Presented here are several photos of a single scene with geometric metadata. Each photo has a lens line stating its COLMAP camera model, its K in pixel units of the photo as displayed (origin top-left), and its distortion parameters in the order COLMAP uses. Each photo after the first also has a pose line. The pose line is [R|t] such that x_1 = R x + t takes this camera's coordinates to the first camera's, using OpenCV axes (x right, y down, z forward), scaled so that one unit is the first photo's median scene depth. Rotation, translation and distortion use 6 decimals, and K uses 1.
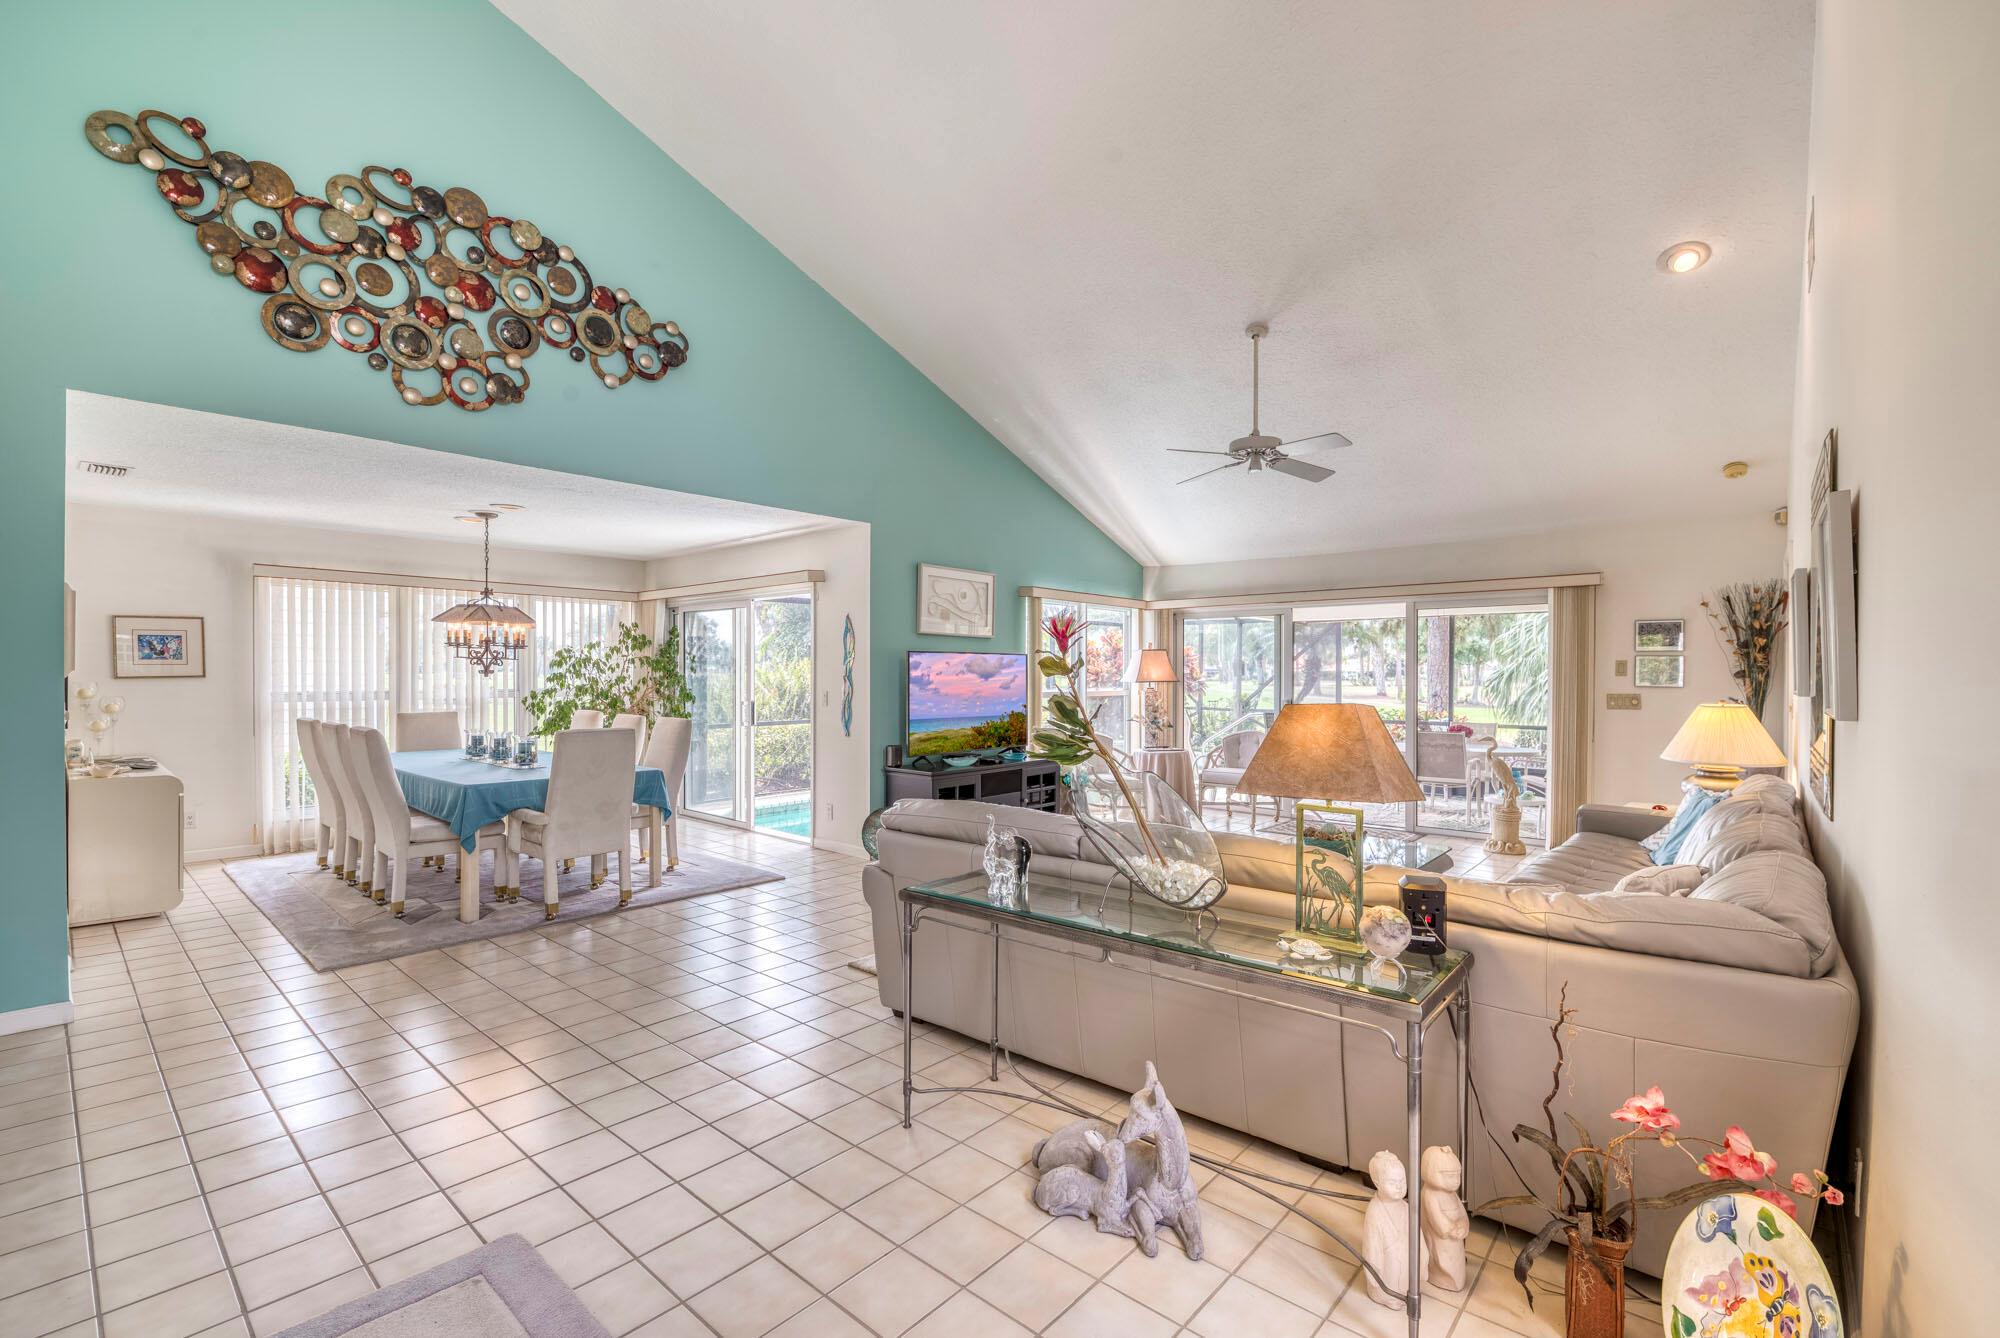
lens RADIAL K [[859.6, 0, 1027.9], [0, 859.6, 682.0], [0, 0, 1]] dist [-0.001638, -0.009766]
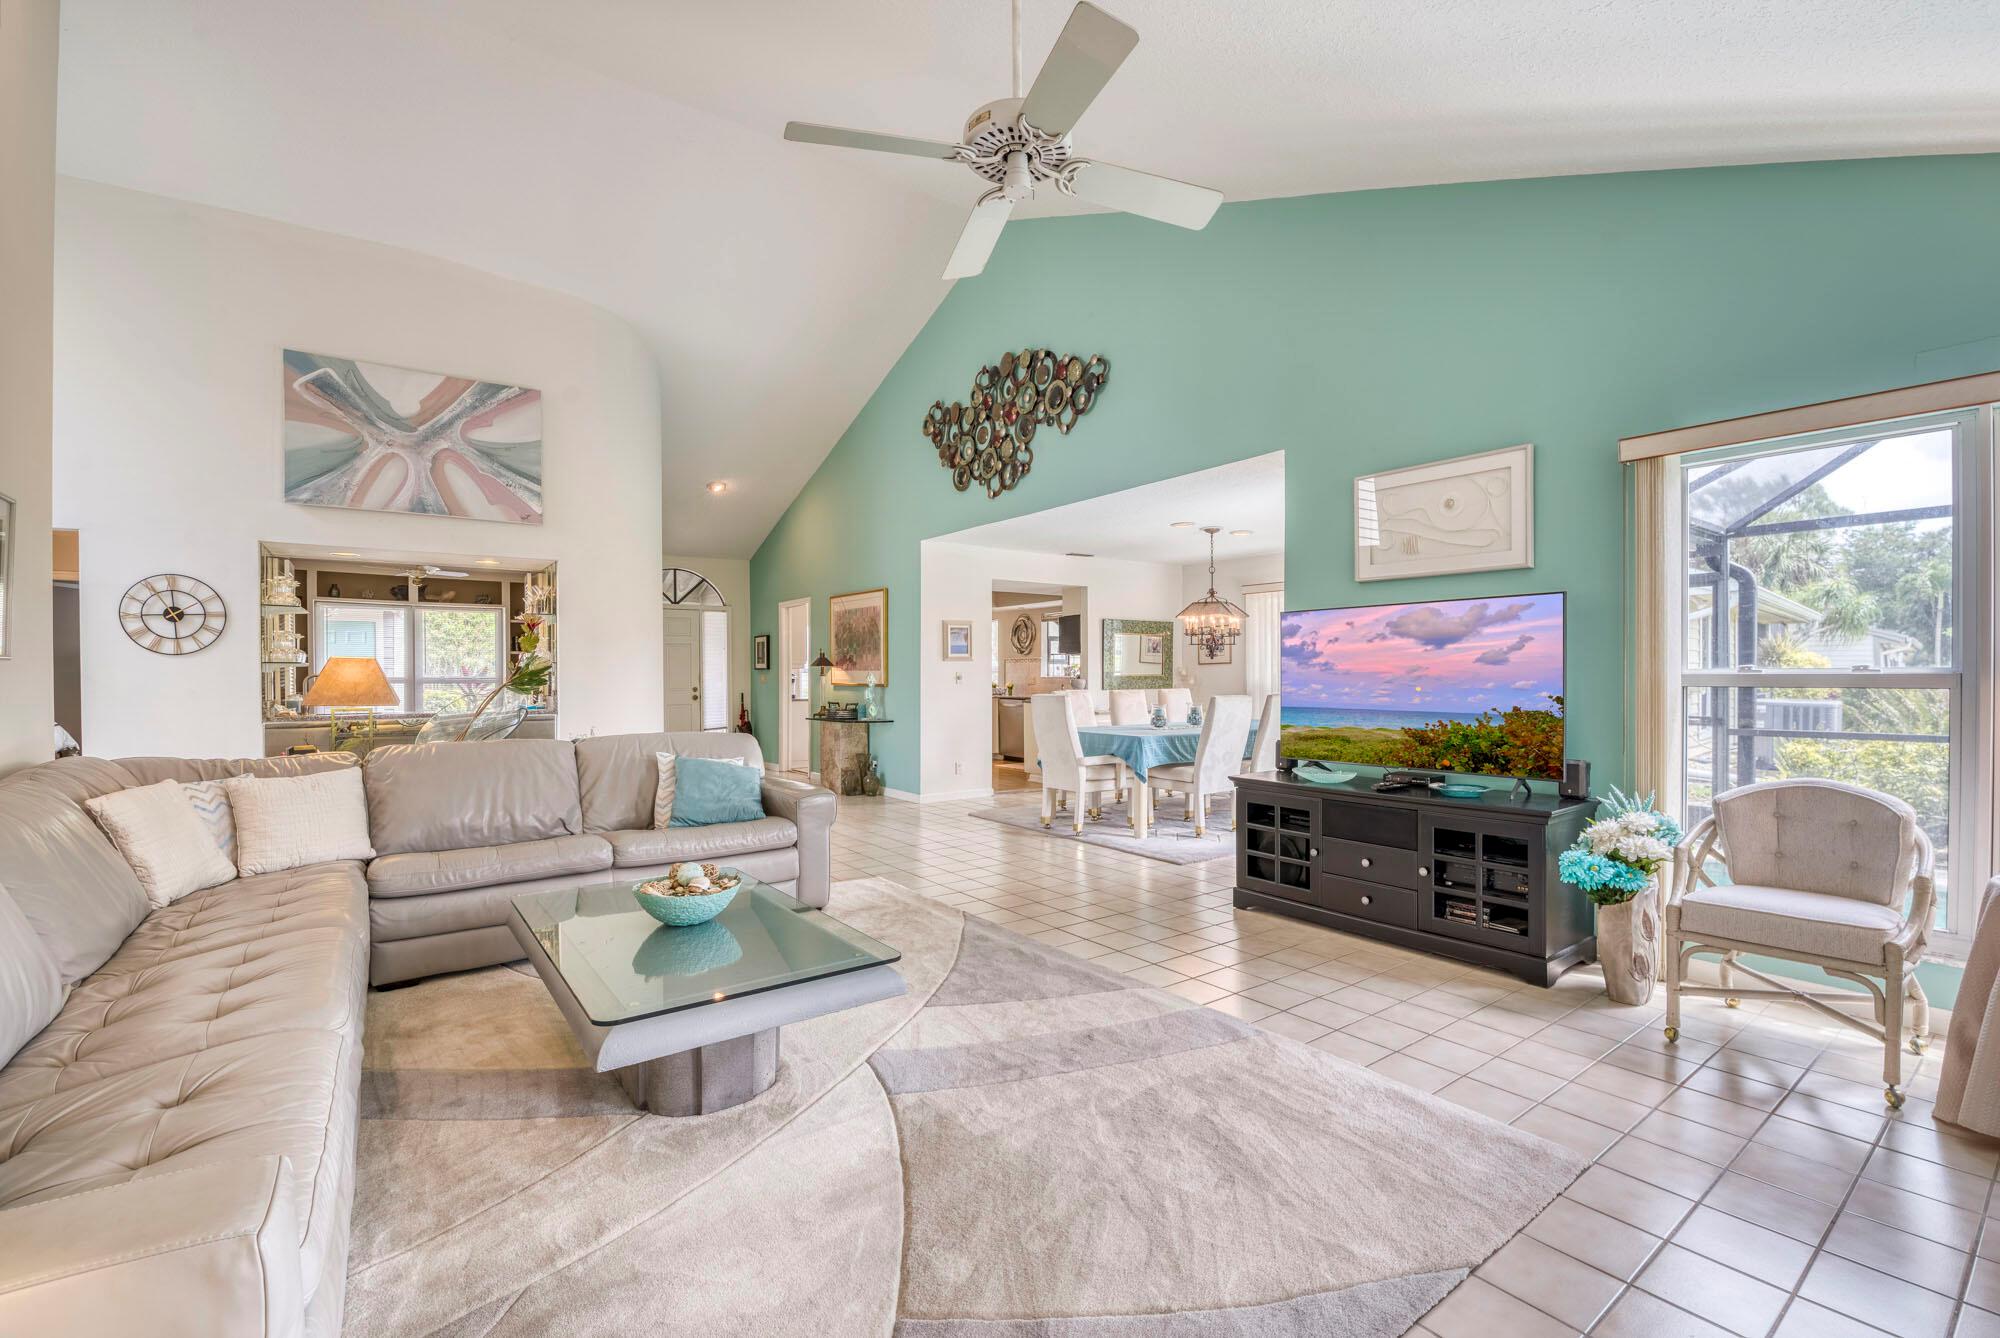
lens RADIAL K [[859.6, 0, 1027.9], [0, 859.6, 682.0], [0, 0, 1]] dist [-0.001638, -0.009766]
pose [[-0.213413, 0.005239, -0.976948, 0.594645], [-0.005169, 0.999966, 0.006491, 0.018690], [0.976948, 0.006435, -0.213379, 0.906583]]
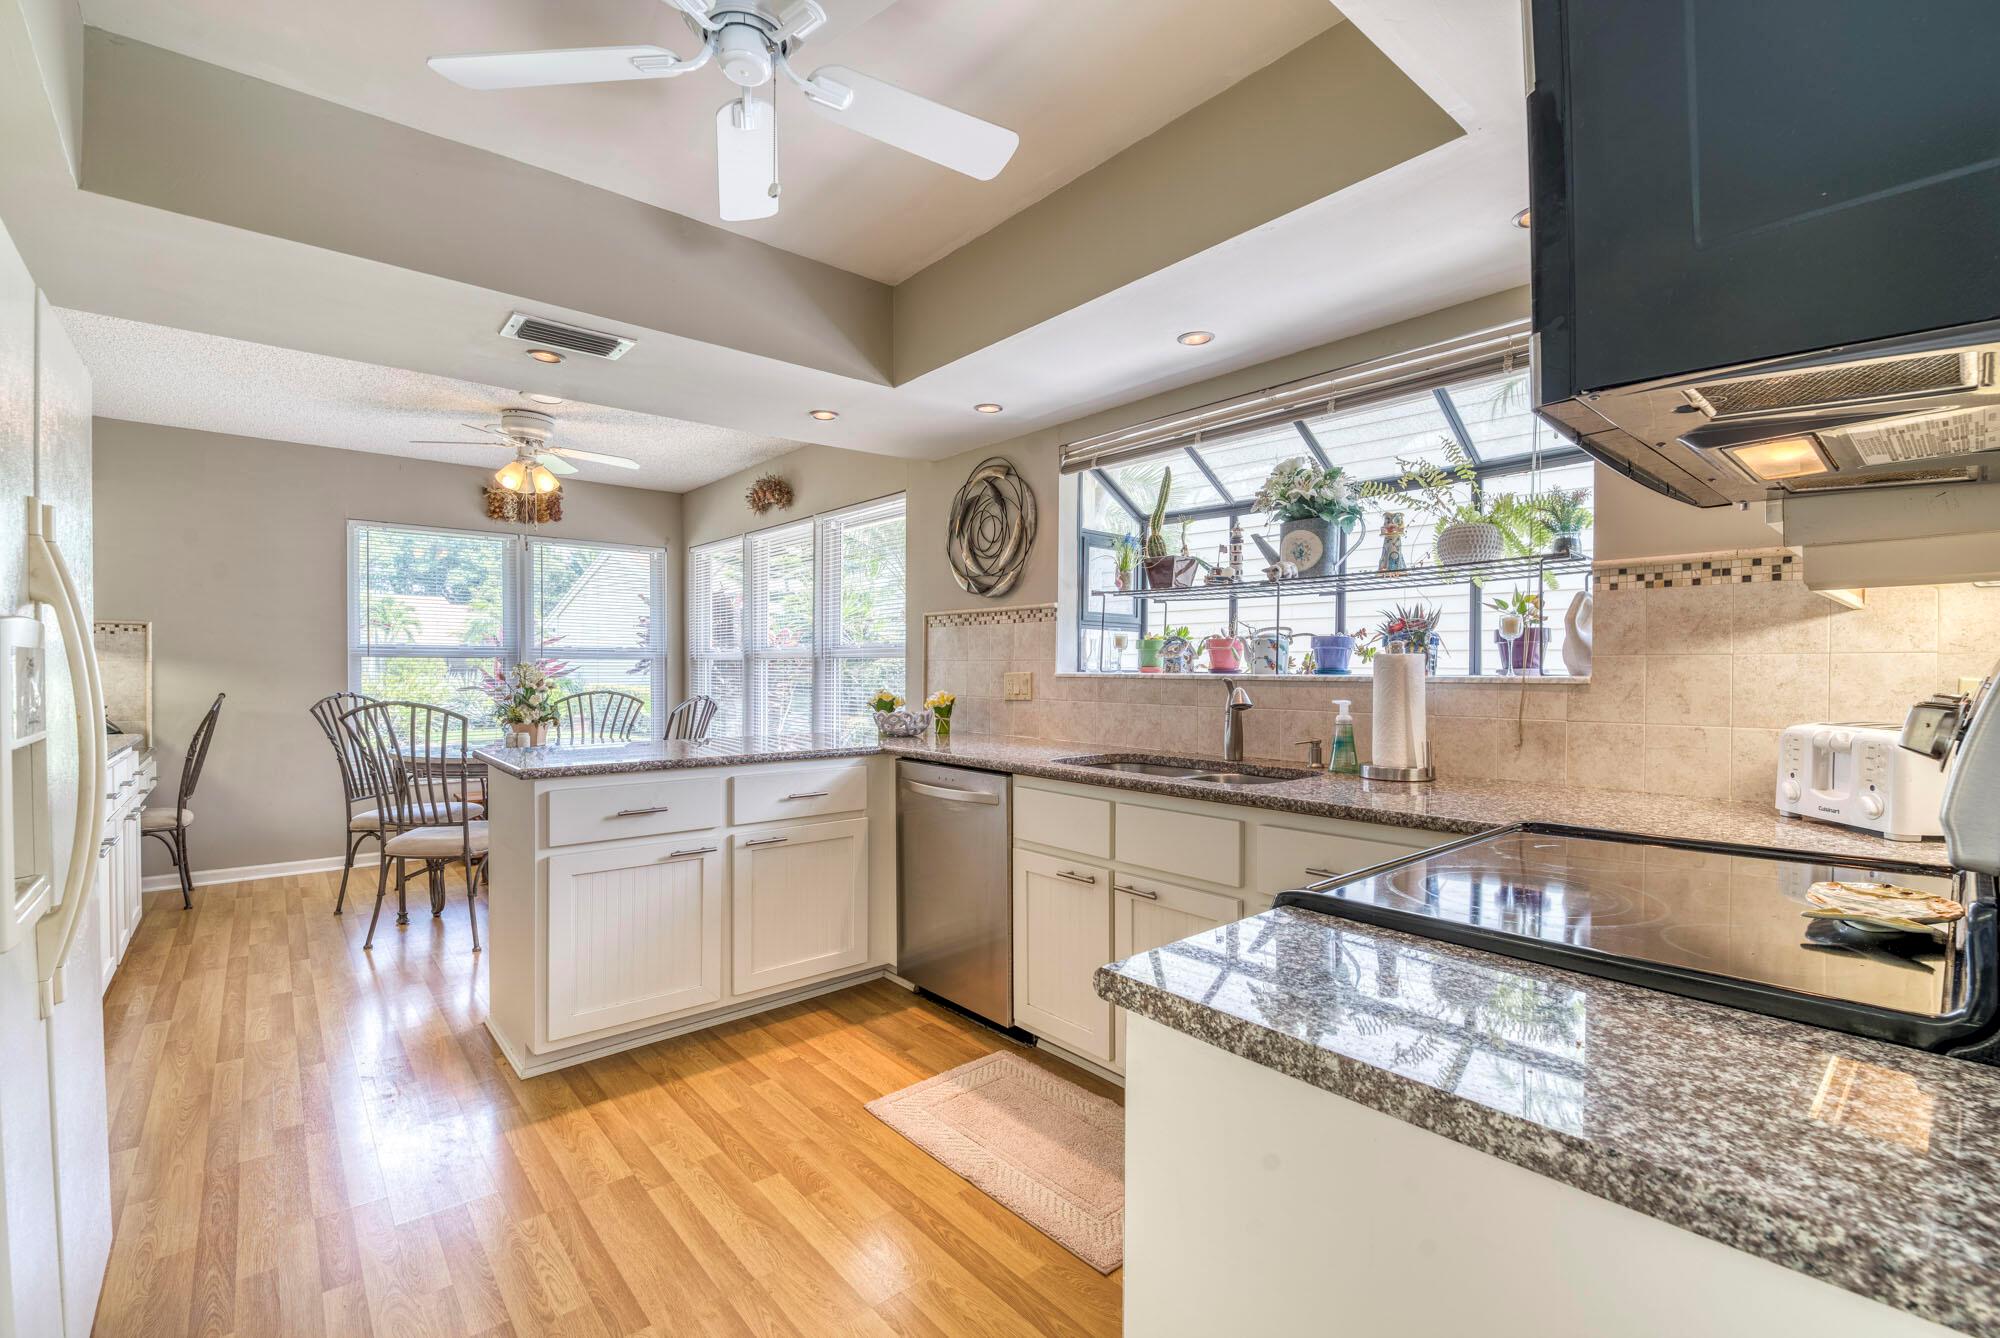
lens RADIAL K [[861.9, 0, 1022.1], [0, 861.9, 680.2], [0, 0, 1]] dist [-0.000770, -0.009836]
pose [[-0.140741, 0.007902, -0.990015, -0.725873], [-0.014873, 0.999838, 0.010094, 0.017856], [0.989935, 0.016146, -0.140601, 0.587545]]
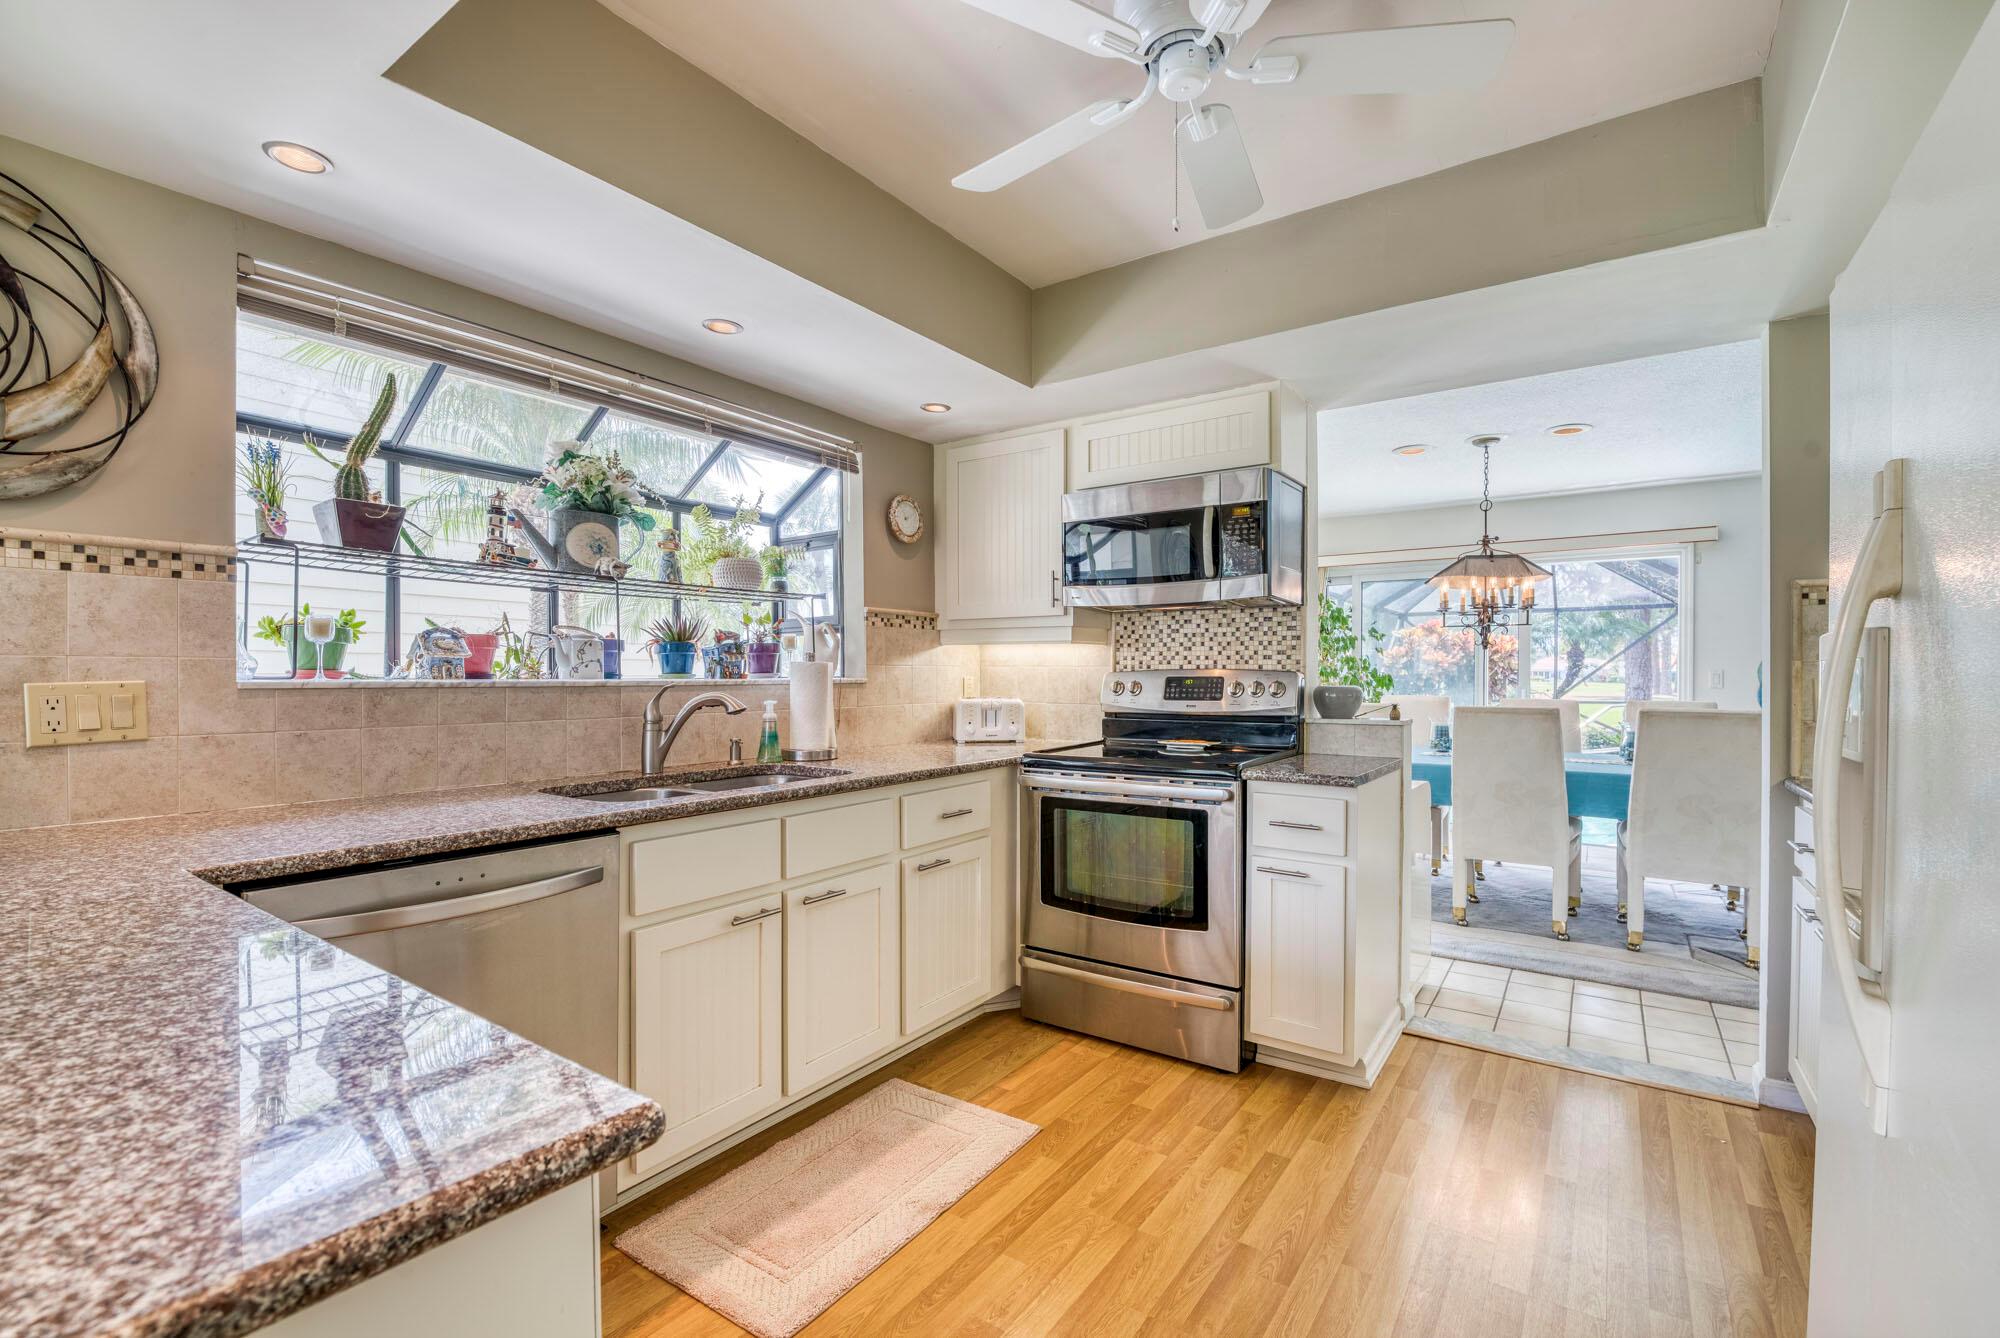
lens RADIAL K [[861.9, 0, 1022.1], [0, 861.9, 680.2], [0, 0, 1]] dist [-0.000770, -0.009836]
pose [[0.994470, -0.003298, 0.104974, -1.021748], [0.003578, 0.999991, -0.002480, 0.019442], [-0.104965, 0.002842, 0.994472, 0.241921]]
